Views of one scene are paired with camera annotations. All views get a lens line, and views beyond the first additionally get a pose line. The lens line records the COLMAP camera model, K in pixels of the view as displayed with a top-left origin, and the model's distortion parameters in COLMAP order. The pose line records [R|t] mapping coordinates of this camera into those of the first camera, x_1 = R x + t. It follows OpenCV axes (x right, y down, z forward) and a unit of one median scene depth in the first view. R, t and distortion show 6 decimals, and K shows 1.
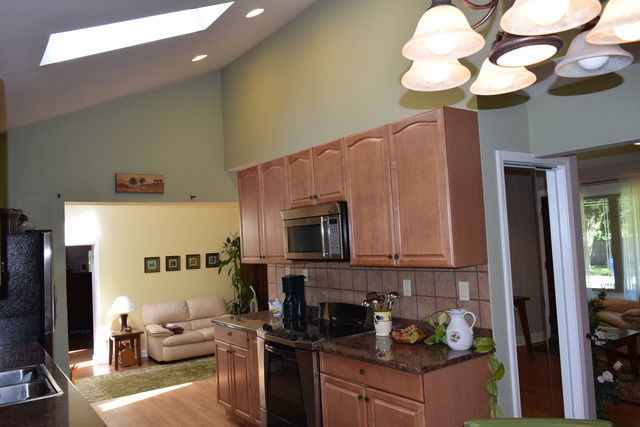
lens RADIAL K [[498.3, 0, 320.0], [0, 498.3, 213.5], [0, 0, 1]] dist [-0.004893, 0.000590]
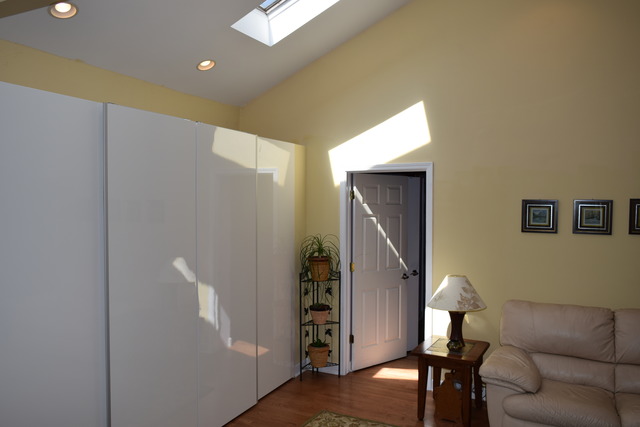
lens RADIAL K [[498.3, 0, 320.0], [0, 498.3, 213.5], [0, 0, 1]] dist [-0.004893, 0.000590]
pose [[0.455750, 0.082156, -0.886308, -0.026441], [0.028912, 0.993840, 0.106991, 0.045740], [0.889638, -0.074385, 0.450567, 0.613645]]
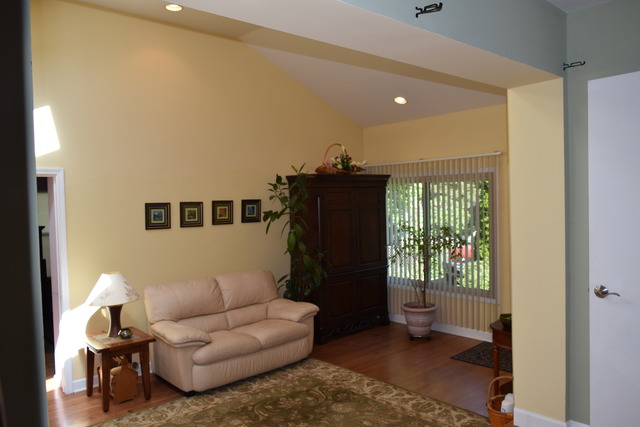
lens RADIAL K [[498.3, 0, 320.0], [0, 498.3, 213.5], [0, 0, 1]] dist [-0.004893, 0.000590]
pose [[0.990057, 0.023329, 0.138719, -0.231246], [-0.035061, 0.995955, 0.082736, 0.046038], [-0.136228, -0.086777, 0.986870, 0.409507]]
